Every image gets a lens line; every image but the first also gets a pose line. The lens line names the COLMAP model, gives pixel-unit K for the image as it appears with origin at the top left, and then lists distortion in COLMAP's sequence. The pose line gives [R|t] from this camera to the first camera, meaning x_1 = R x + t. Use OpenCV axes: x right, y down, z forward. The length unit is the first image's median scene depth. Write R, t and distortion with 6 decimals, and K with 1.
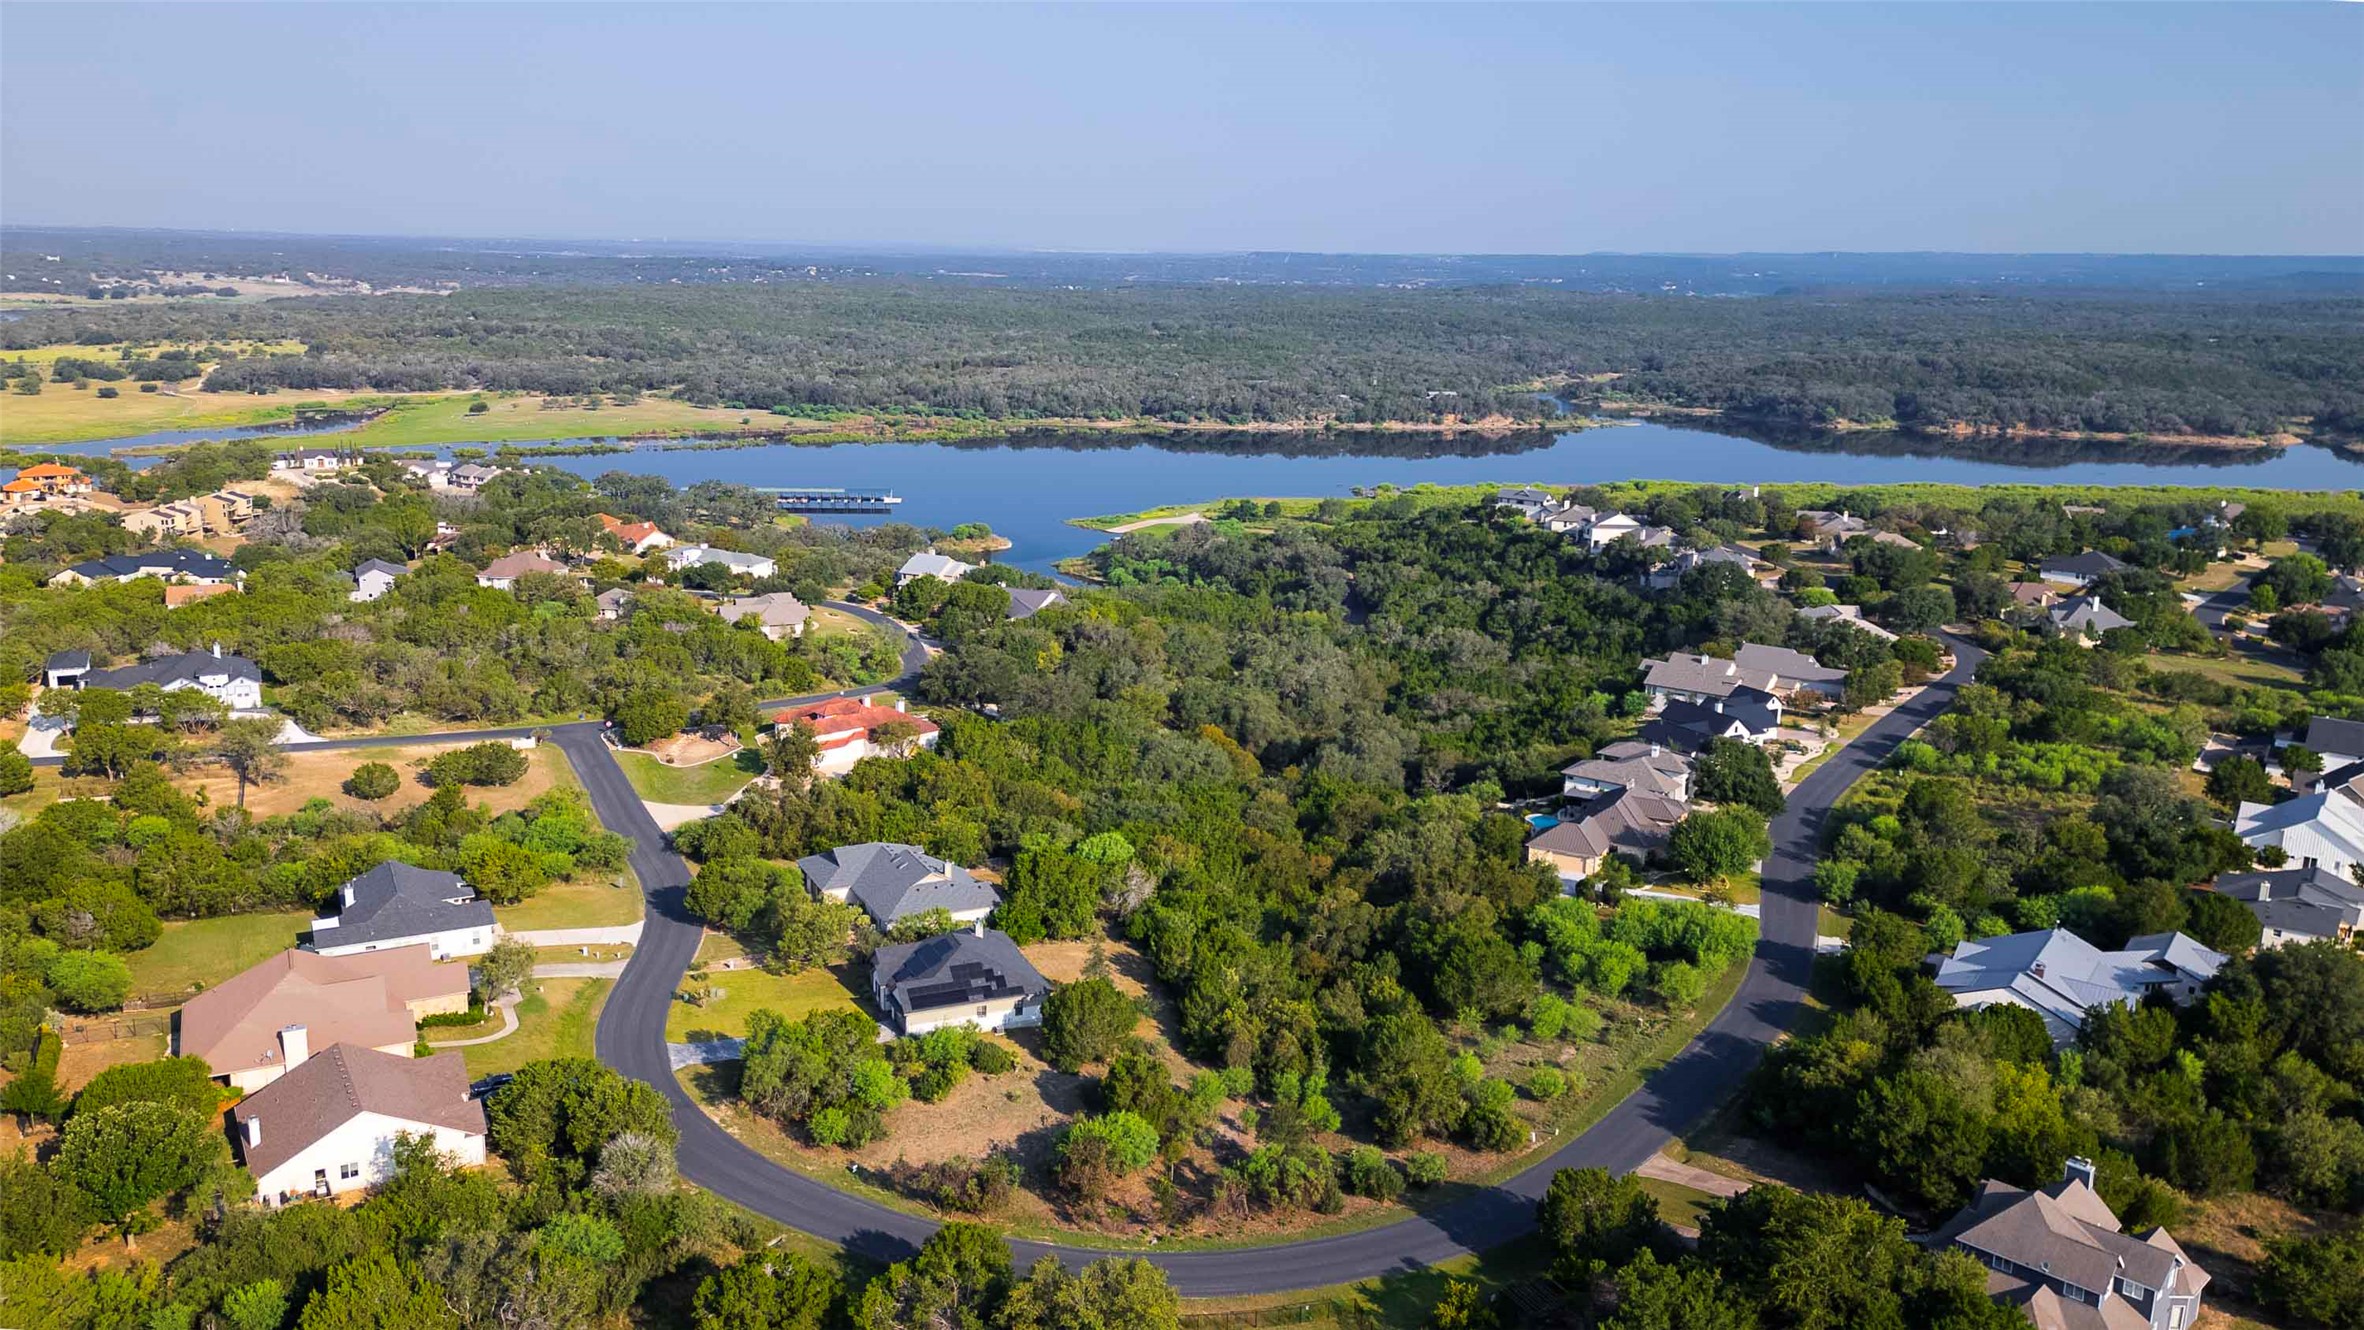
lens RADIAL K [[1966.0, 0, 1182.0], [0, 1966.0, 665.0], [0, 0, 1]] dist [0.164236, -0.252712]
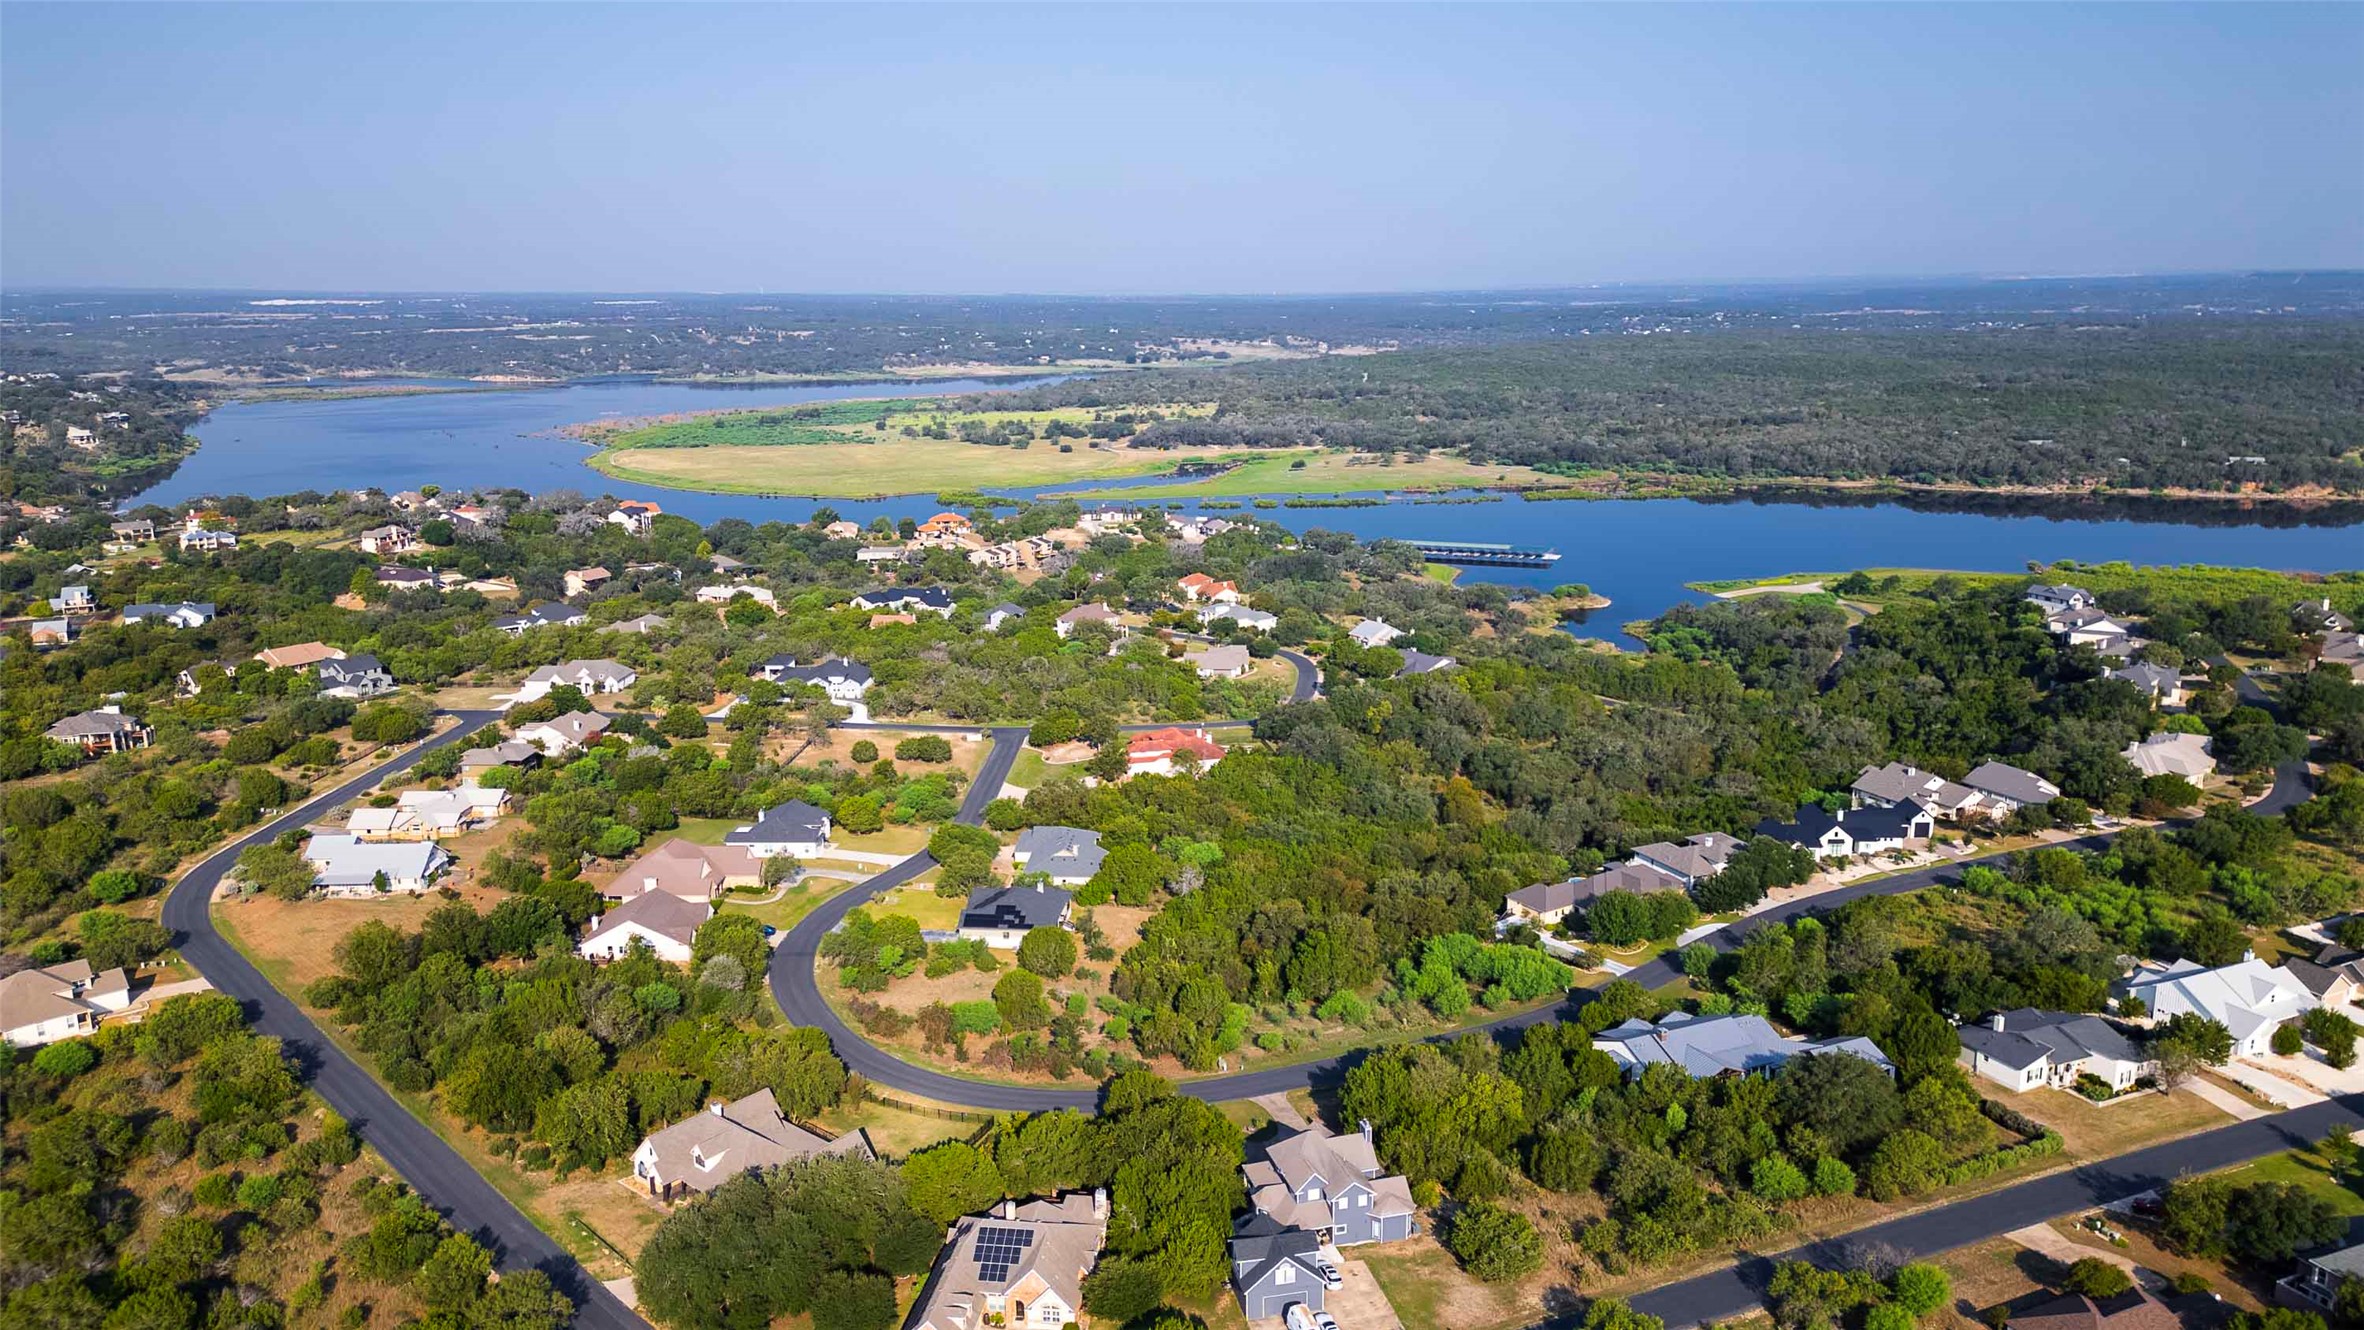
lens RADIAL K [[1966.0, 0, 1182.0], [0, 1966.0, 665.0], [0, 0, 1]] dist [0.164236, -0.252712]
pose [[0.835985, 0.083644, -0.542341, 0.257539], [-0.080009, 0.996332, 0.030332, -0.031138], [0.542889, 0.018035, 0.839611, -0.083335]]
